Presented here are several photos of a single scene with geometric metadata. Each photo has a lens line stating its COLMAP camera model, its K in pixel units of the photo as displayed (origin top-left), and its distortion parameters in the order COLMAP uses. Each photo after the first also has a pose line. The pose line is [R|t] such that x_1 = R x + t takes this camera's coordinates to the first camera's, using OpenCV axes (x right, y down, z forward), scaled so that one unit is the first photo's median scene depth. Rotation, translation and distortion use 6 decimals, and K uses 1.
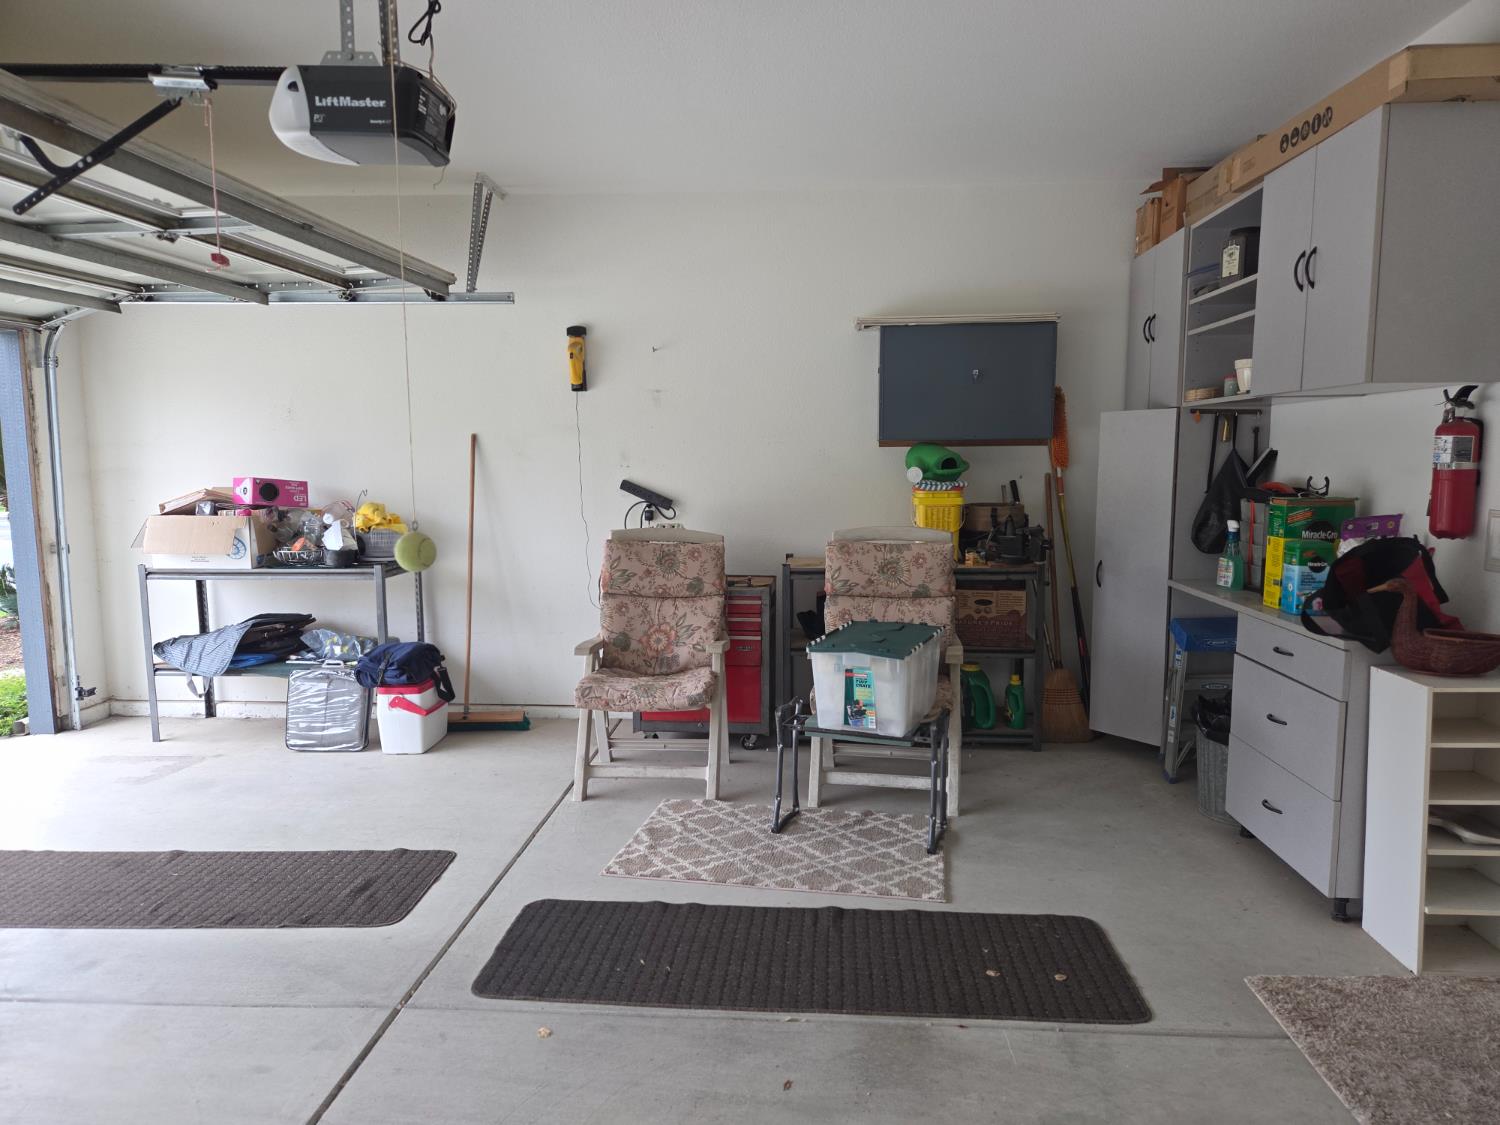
lens RADIAL K [[1018.1, 0, 755.9], [0, 1018.1, 572.9], [0, 0, 1]] dist [0.073472, -0.038667]
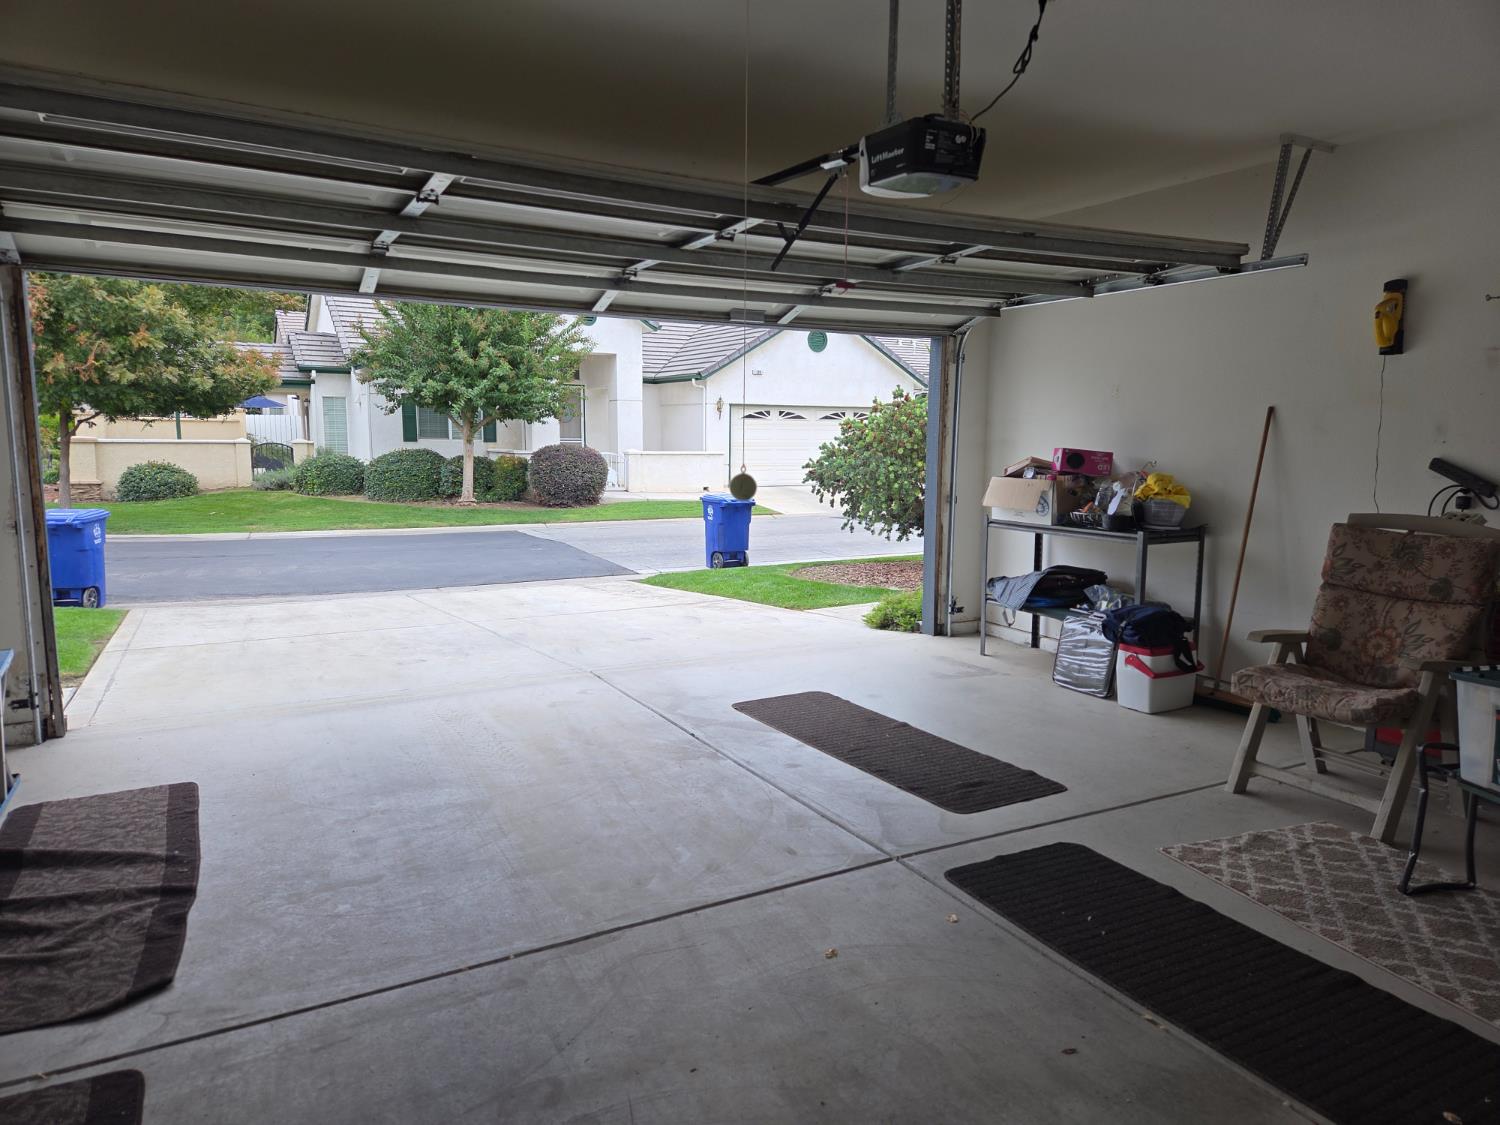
lens RADIAL K [[1018.1, 0, 752.6], [0, 1018.1, 558.5], [0, 0, 1]] dist [0.073472, -0.038667]
pose [[0.544103, 0.113796, -0.831266, 0.333081], [-0.108846, 0.991961, 0.064550, -0.005299], [0.831928, 0.055359, 0.552115, 0.082843]]
